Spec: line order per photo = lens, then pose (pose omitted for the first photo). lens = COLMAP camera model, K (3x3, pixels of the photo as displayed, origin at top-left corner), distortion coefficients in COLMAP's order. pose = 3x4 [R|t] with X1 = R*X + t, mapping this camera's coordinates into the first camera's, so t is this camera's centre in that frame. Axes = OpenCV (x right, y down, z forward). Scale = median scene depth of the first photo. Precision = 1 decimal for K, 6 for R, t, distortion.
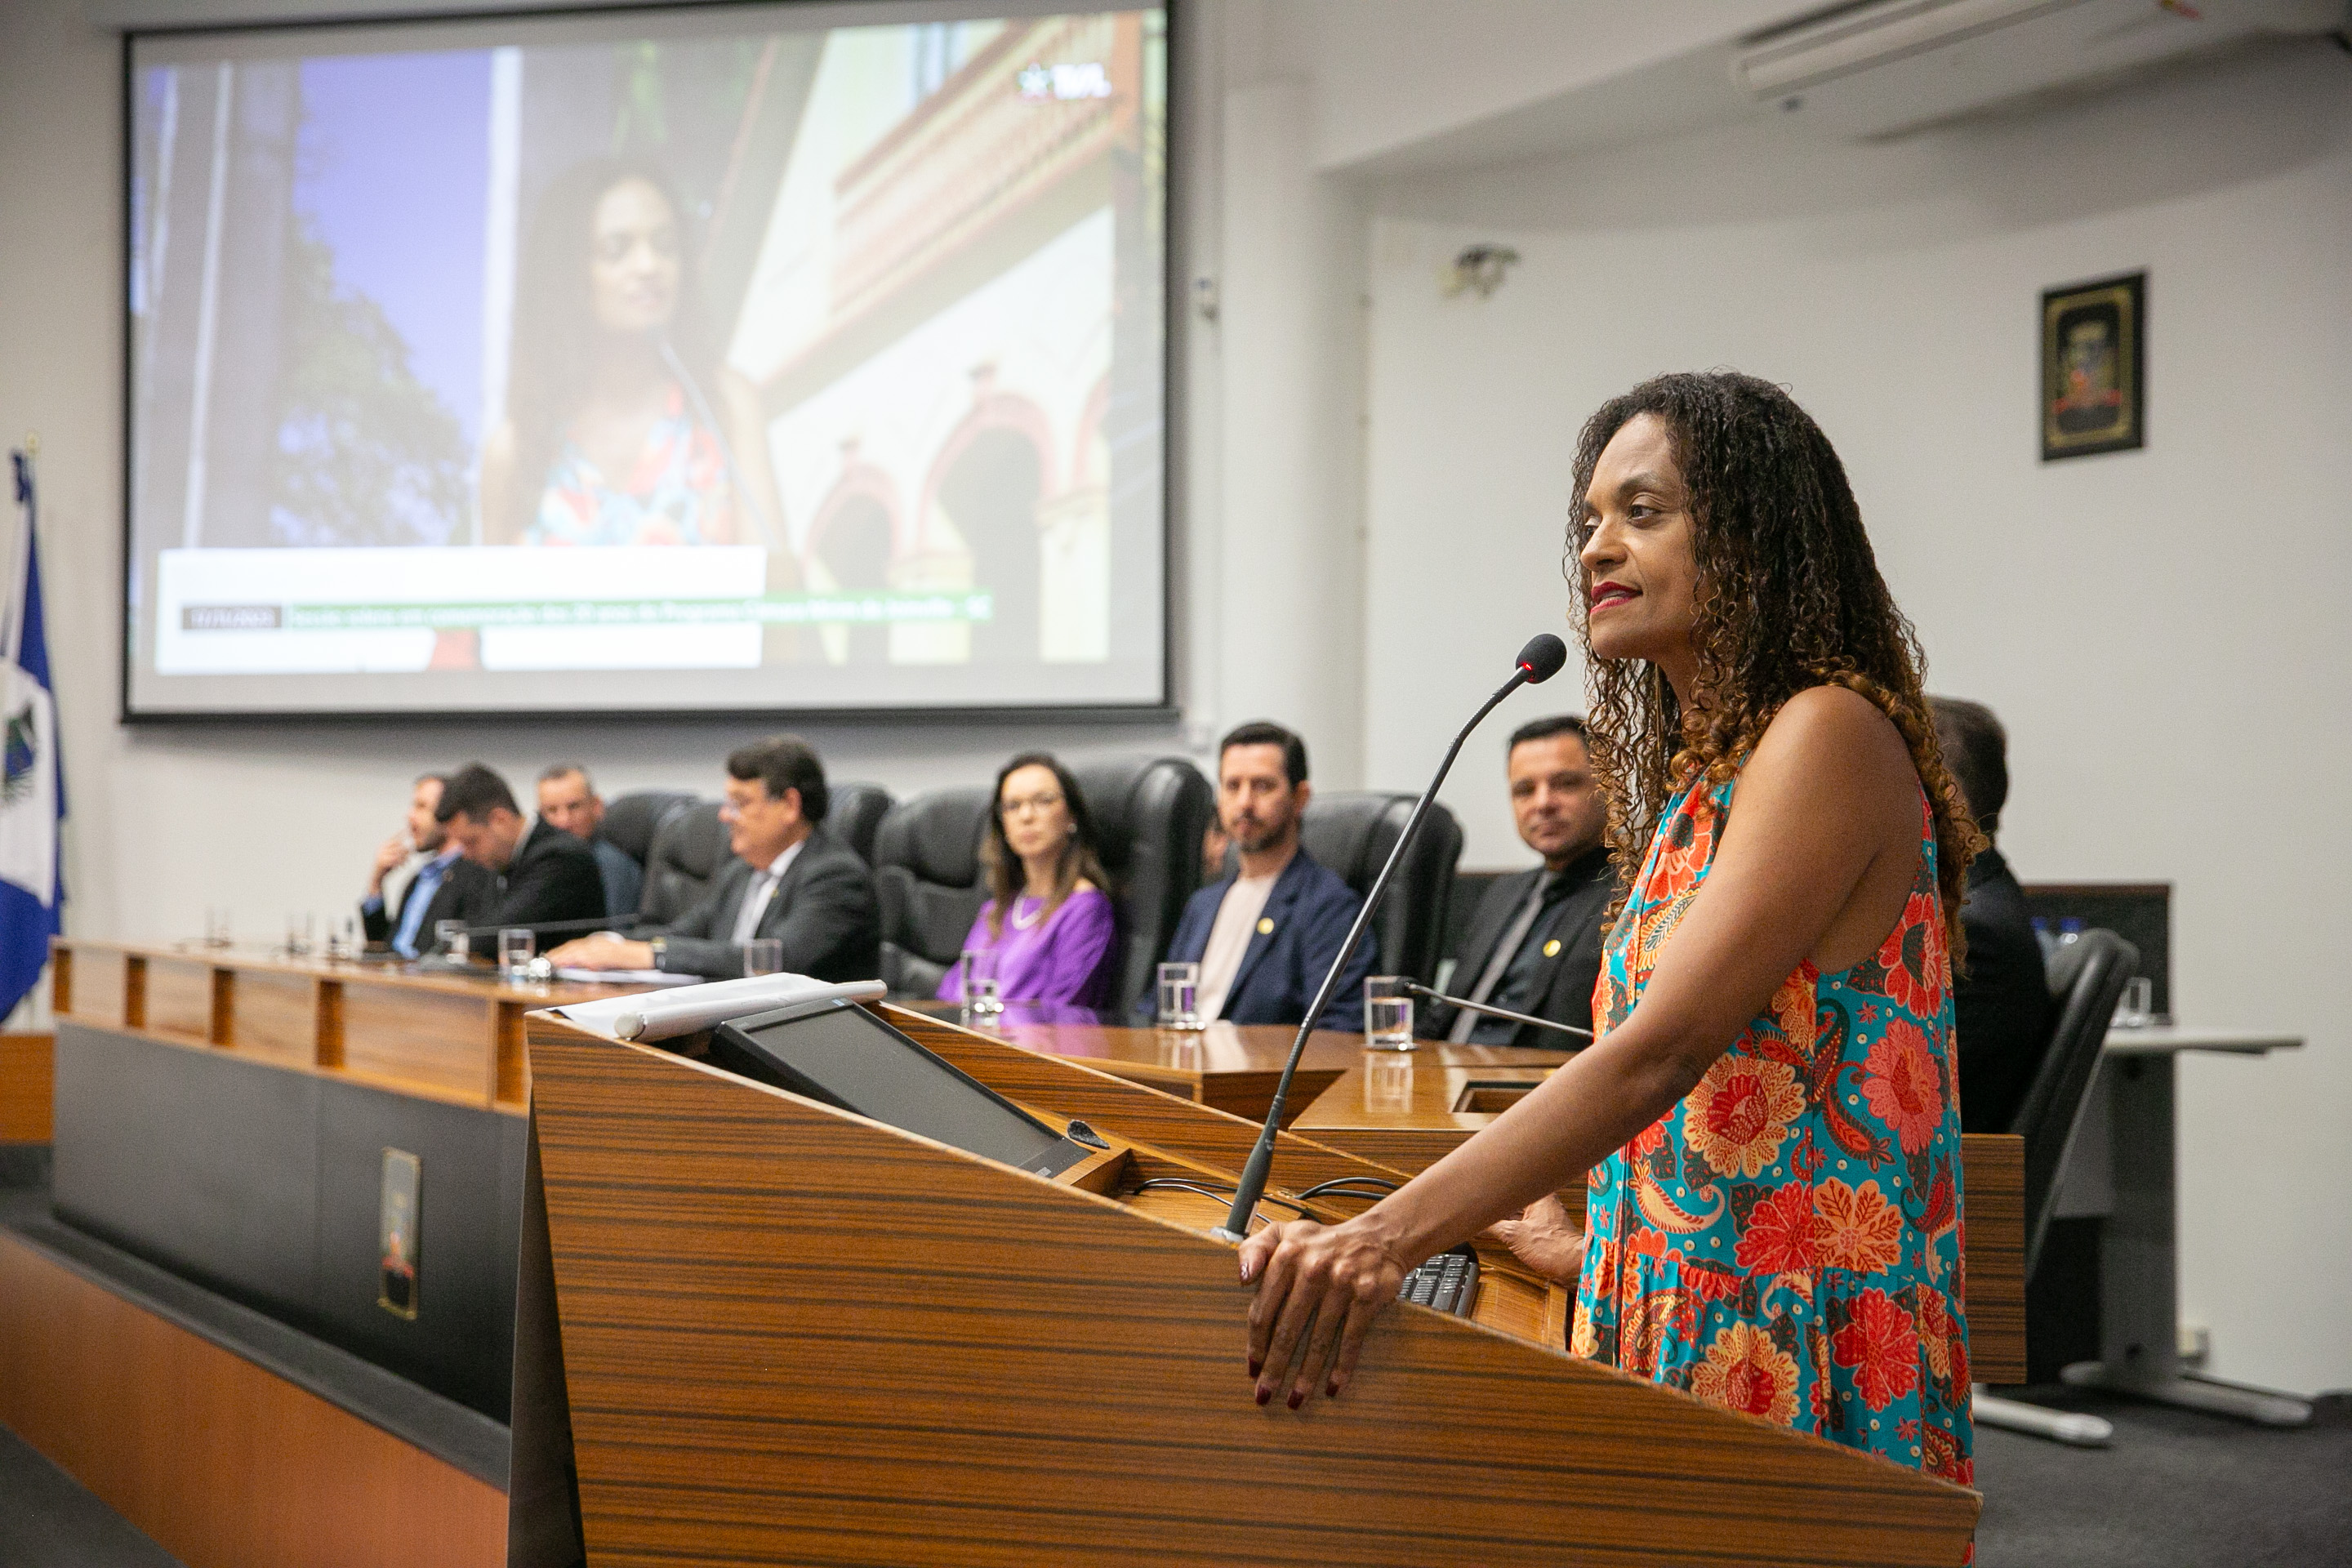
lens RADIAL K [[3135.7, 0, 1176.0], [0, 3135.7, 784.0], [0, 0, 1]] dist [0.004829, -1.530624]
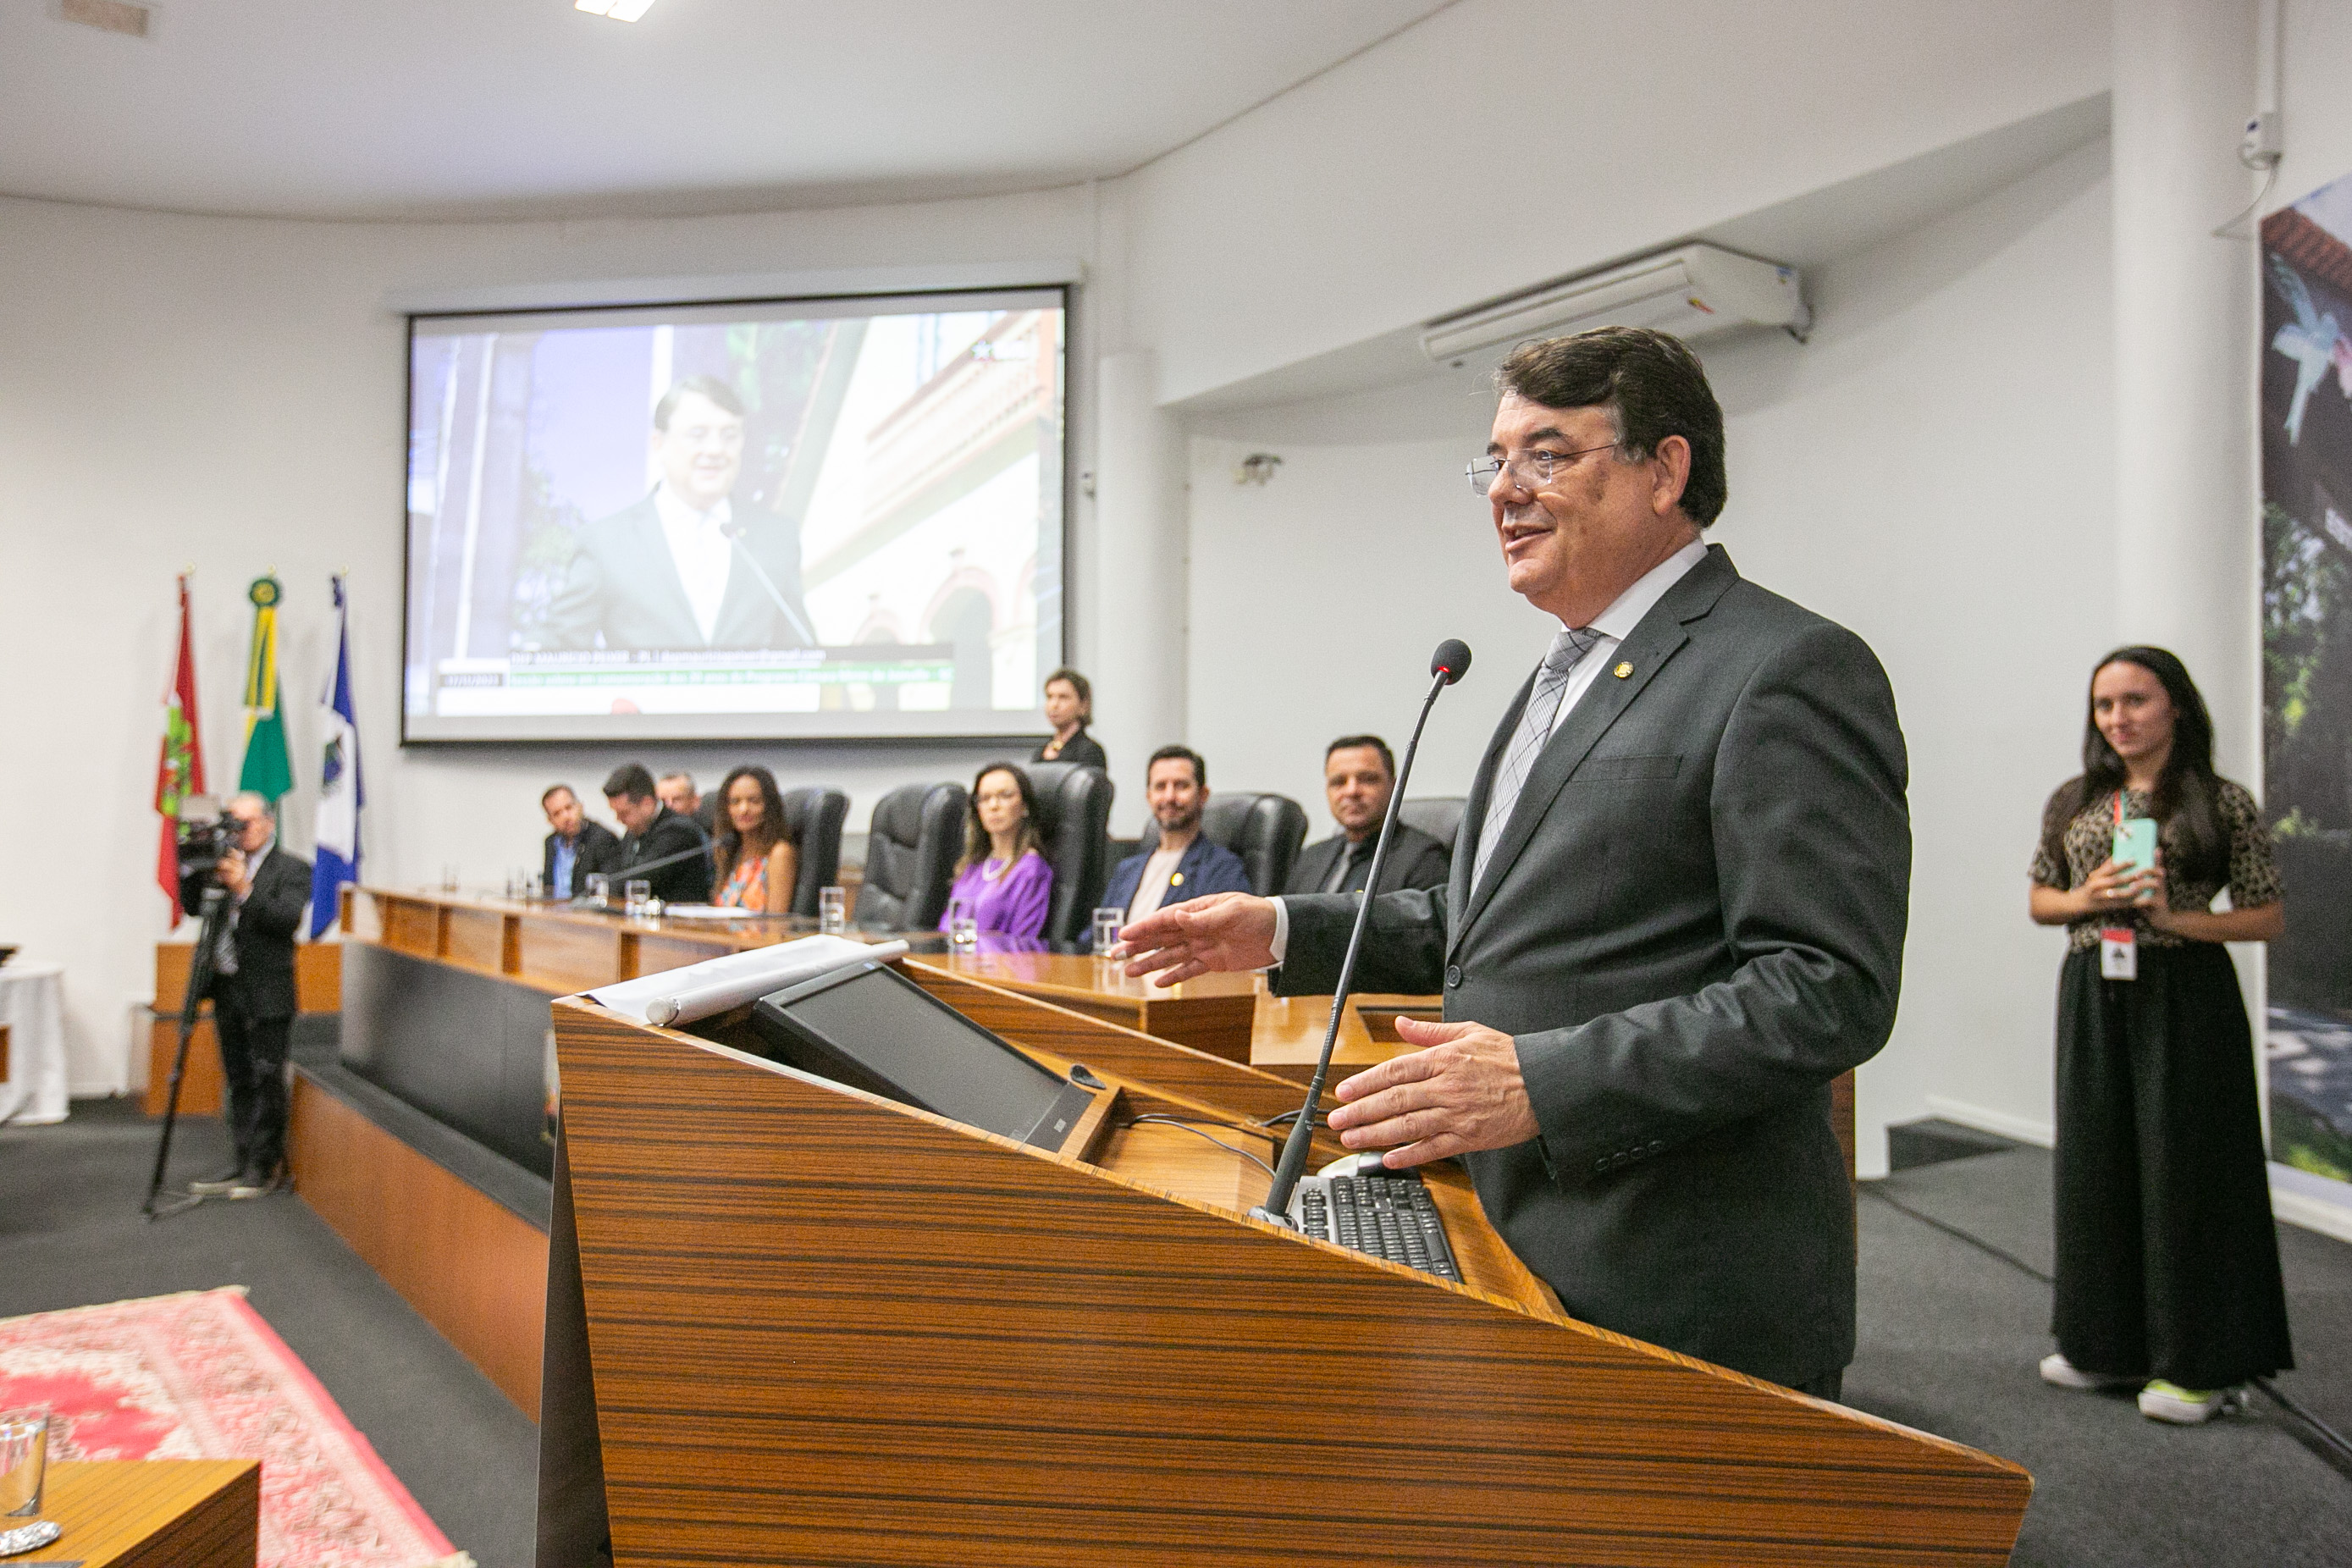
lens RADIAL K [[1594.0, 0, 1176.0], [0, 1594.0, 784.0], [0, 0, 1]] dist [-0.064706, -0.000686]
pose [[0.995580, 0.001469, 0.093909, -0.054082], [-0.001108, 0.999992, -0.003898, 0.006484], [-0.093914, 0.003777, 0.995573, 0.440435]]
